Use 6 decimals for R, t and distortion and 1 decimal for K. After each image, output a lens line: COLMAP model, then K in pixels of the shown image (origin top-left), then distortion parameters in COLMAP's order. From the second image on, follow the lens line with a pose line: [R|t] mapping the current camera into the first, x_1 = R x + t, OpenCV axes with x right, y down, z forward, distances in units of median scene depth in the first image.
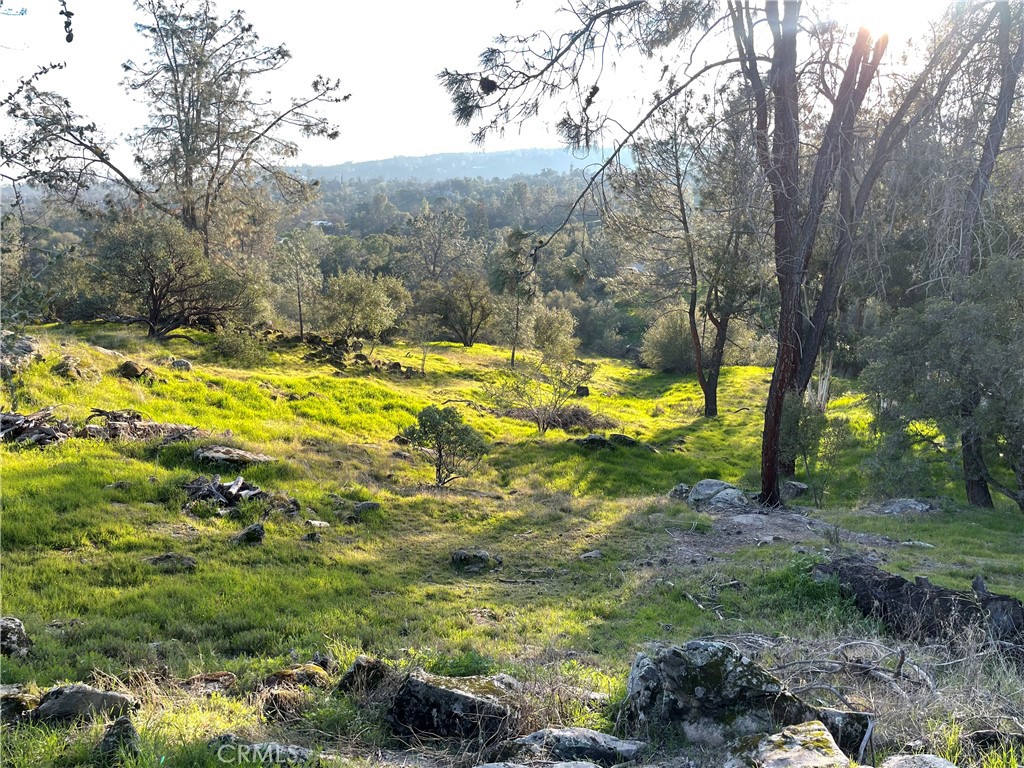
lens RADIAL K [[796.1, 0, 507.4], [0, 796.1, 381.1], [0, 0, 1]] dist [0.136356, -0.191507]
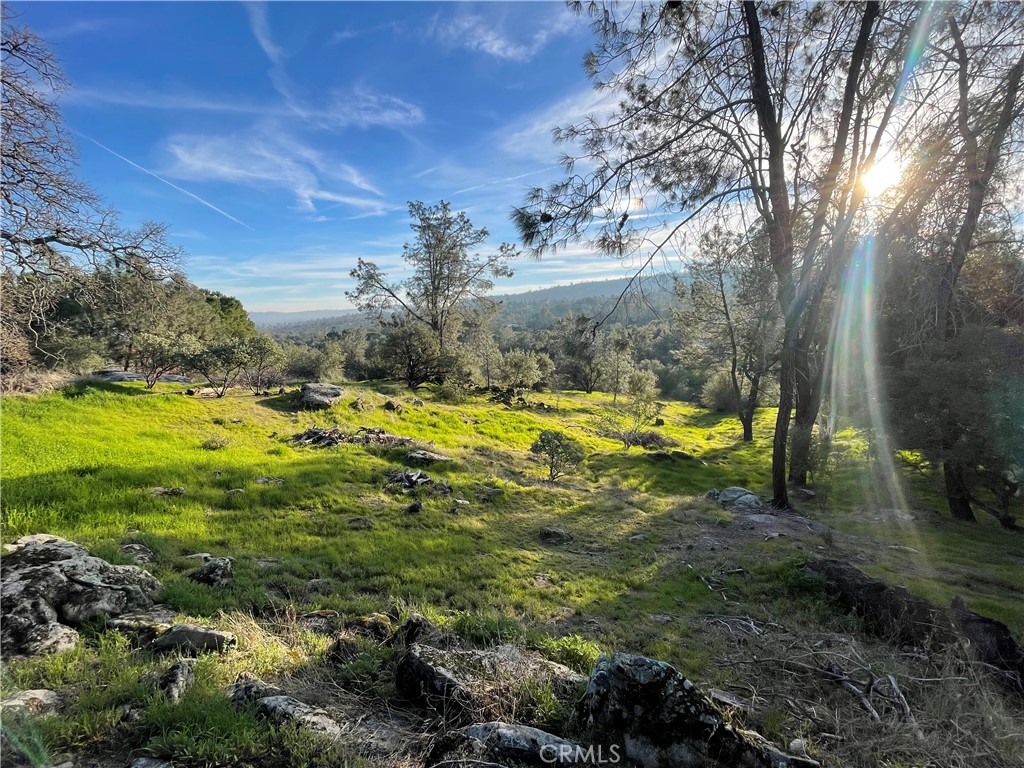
lens RADIAL K [[446.0, 0, 511.2], [0, 446.0, 386.7], [0, 0, 1]] dist [0.002439, -0.000383]
pose [[0.964829, 0.000721, -0.262878, 0.056916], [-0.016315, 0.998233, -0.057141, -0.002703], [0.262373, 0.059420, 0.963135, 0.088770]]
